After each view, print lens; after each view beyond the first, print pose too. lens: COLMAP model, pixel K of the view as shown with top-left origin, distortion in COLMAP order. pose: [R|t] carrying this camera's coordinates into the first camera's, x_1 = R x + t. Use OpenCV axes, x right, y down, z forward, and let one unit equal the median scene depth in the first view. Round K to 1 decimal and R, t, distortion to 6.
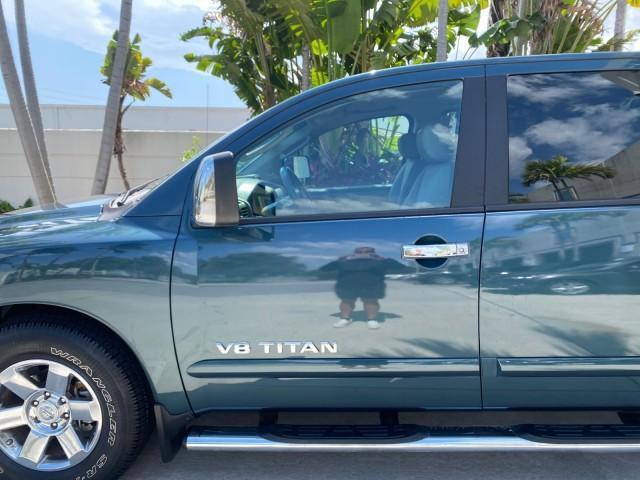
lens RADIAL K [[486.9, 0, 321.8], [0, 486.9, 236.9], [0, 0, 1]] dist [0.021746, -0.030079]
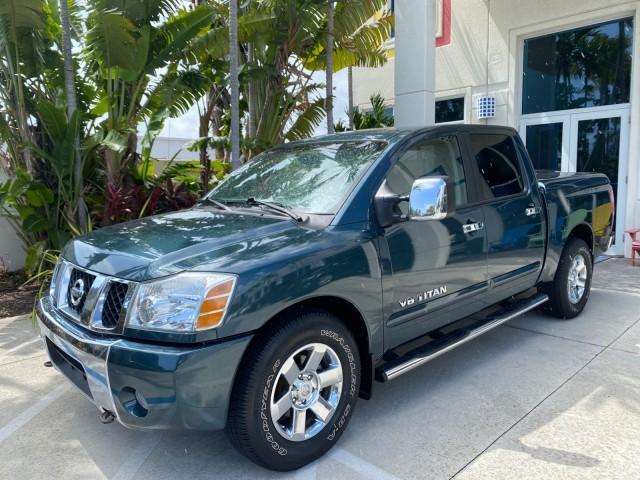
lens RADIAL K [[486.9, 0, 318.5], [0, 486.9, 234.6], [0, 0, 1]] dist [0.021746, -0.030079]
pose [[0.709022, -0.100825, 0.697941, -1.352310], [0.134882, 0.990843, 0.006114, -0.027984], [-0.692167, 0.089805, 0.716129, 0.070841]]
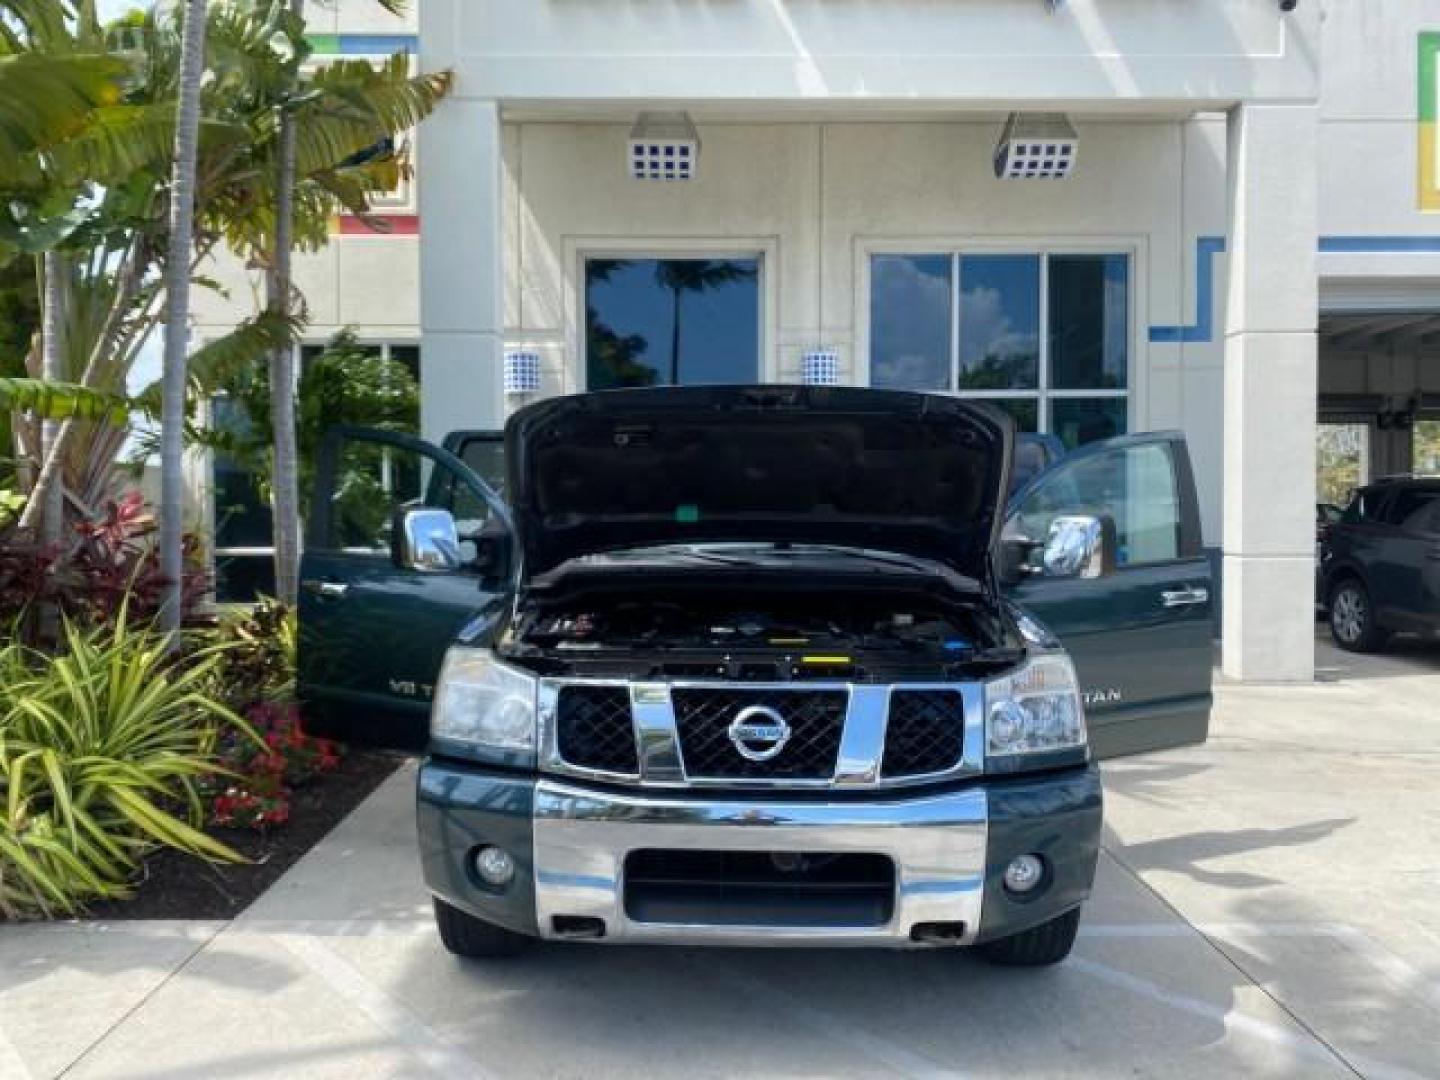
lens RADIAL K [[1095.5, 0, 720.2], [0, 1095.5, 541.2], [0, 0, 1]] dist [0.021746, -0.030079]
pose [[-0.020963, -0.043772, 0.998822, -2.298123], [0.156349, 0.986606, 0.046518, -0.266540], [-0.987479, 0.157140, -0.013839, 1.453494]]
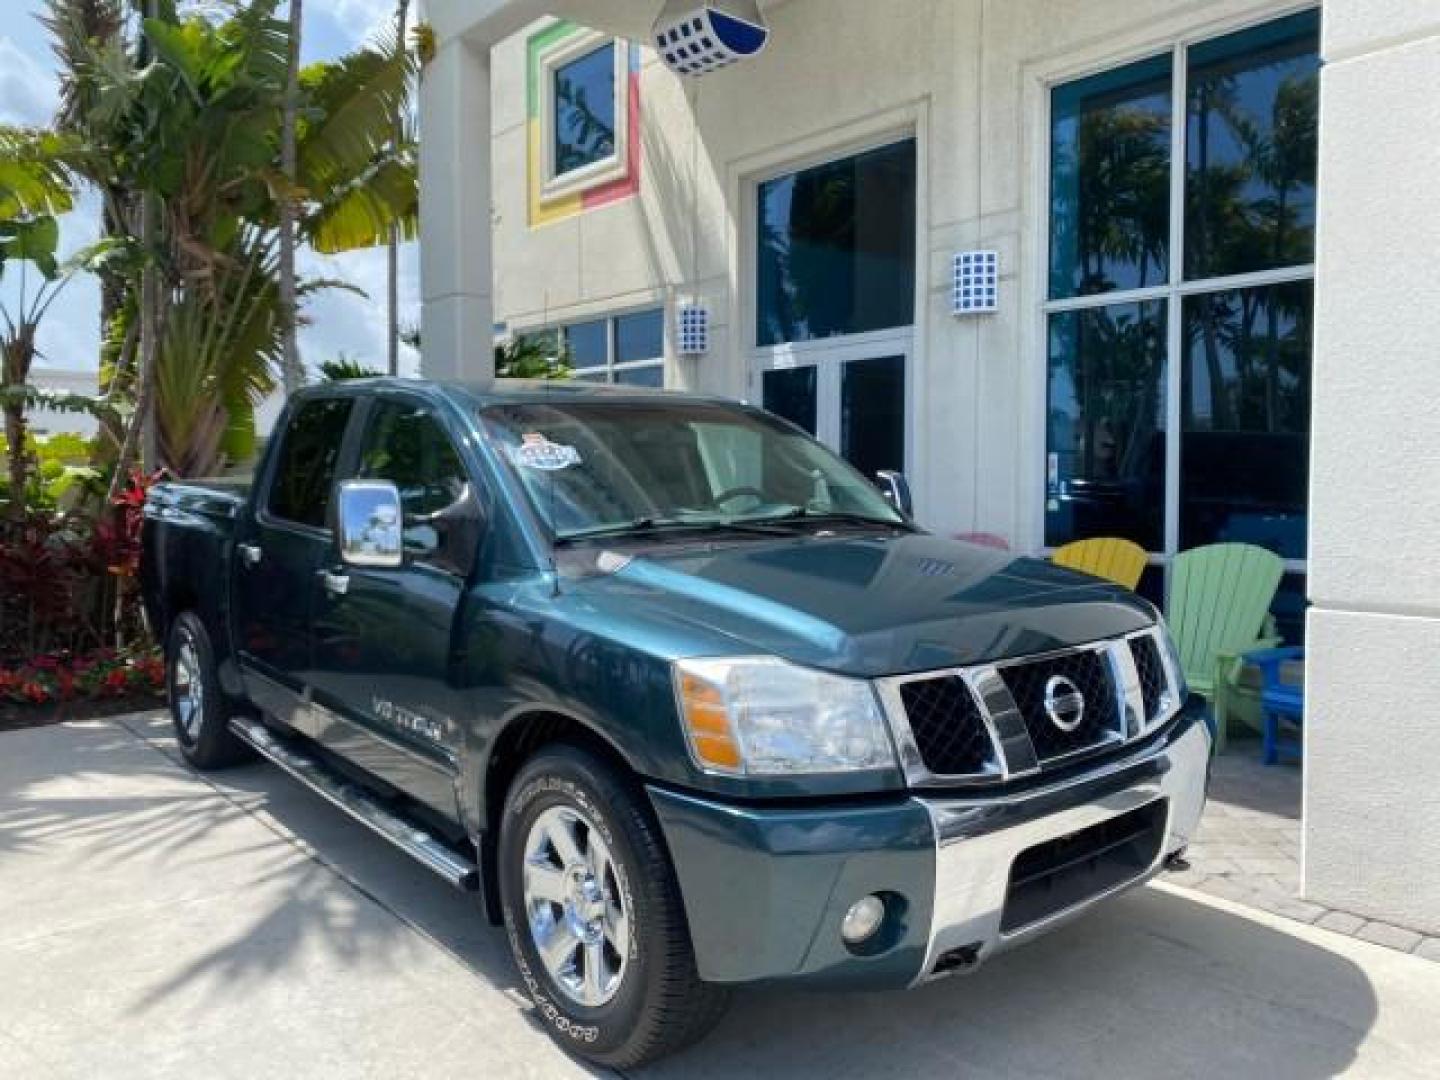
lens RADIAL K [[1095.5, 0, 718.9], [0, 1095.5, 544.6], [0, 0, 1]] dist [0.021746, -0.030079]
pose [[0.738321, -0.053713, 0.672307, -0.000569], [0.117604, 0.991806, -0.049912, 0.199228], [-0.664117, 0.115917, 0.738588, -1.313029]]
